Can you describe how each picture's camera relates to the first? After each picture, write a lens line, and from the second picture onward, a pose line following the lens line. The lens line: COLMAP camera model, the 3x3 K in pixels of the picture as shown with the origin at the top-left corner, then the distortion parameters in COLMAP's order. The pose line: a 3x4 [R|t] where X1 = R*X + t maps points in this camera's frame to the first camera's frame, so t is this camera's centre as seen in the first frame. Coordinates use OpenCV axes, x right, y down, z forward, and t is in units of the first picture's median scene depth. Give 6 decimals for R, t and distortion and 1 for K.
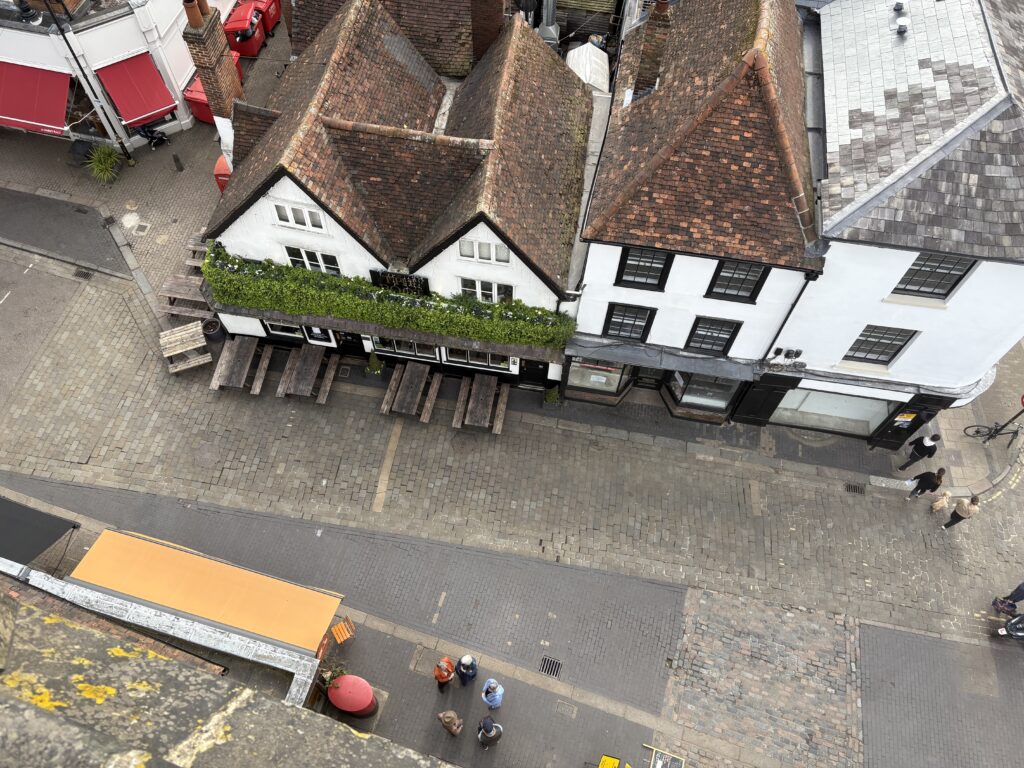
lens RADIAL K [[787.7, 0, 512.0], [0, 787.7, 384.0], [0, 0, 1]] dist [0.123253, -0.159414]
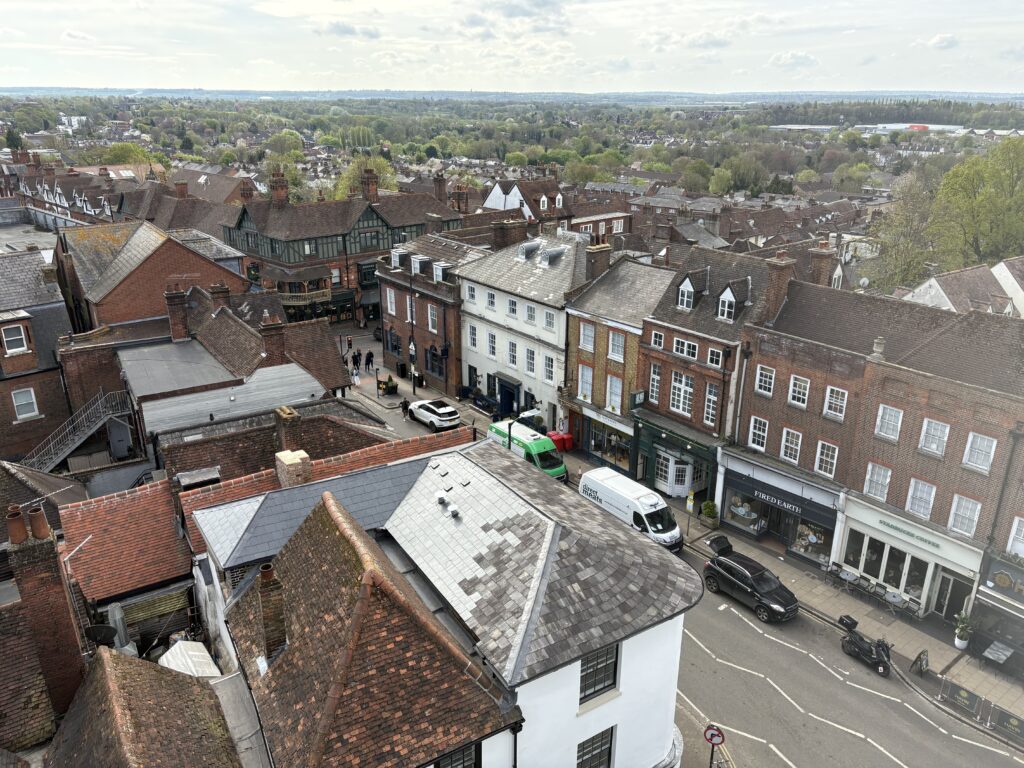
lens RADIAL K [[787.7, 0, 512.0], [0, 787.7, 384.0], [0, 0, 1]] dist [0.123253, -0.159414]
pose [[0.741584, -0.241178, 0.626008, -0.176003], [0.570136, 0.718351, -0.398643, -0.046422], [-0.353550, 0.652537, 0.670222, 0.017134]]
